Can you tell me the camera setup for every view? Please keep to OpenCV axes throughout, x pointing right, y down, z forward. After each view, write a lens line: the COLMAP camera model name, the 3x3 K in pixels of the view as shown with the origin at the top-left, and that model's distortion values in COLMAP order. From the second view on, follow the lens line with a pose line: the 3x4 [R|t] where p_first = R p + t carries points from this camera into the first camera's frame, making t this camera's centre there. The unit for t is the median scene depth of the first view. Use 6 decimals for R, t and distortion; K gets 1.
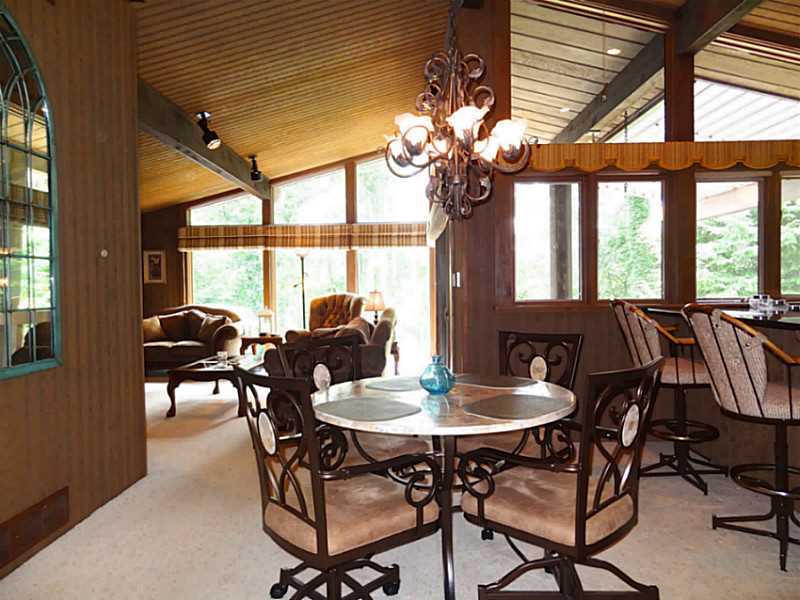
lens RADIAL K [[555.2, 0, 400.0], [0, 555.2, 300.0], [0, 0, 1]] dist [-0.001317, 0.002798]
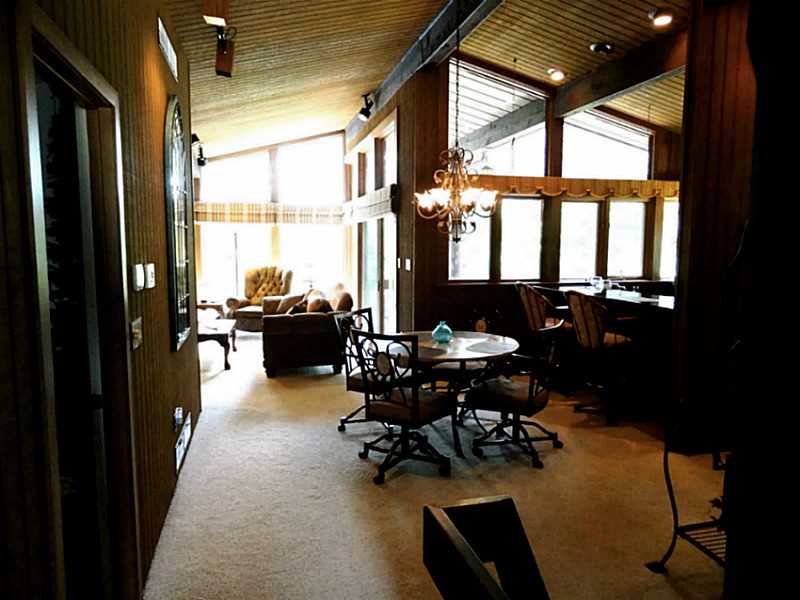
lens RADIAL K [[557.8, 0, 400.0], [0, 557.8, 300.0], [0, 0, 1]] dist [0.001939, 0.000237]
pose [[0.968577, -0.011440, 0.248450, -0.152076], [-0.006683, 0.997384, 0.071979, -0.027433], [-0.248623, -0.071378, 0.965967, -0.212137]]
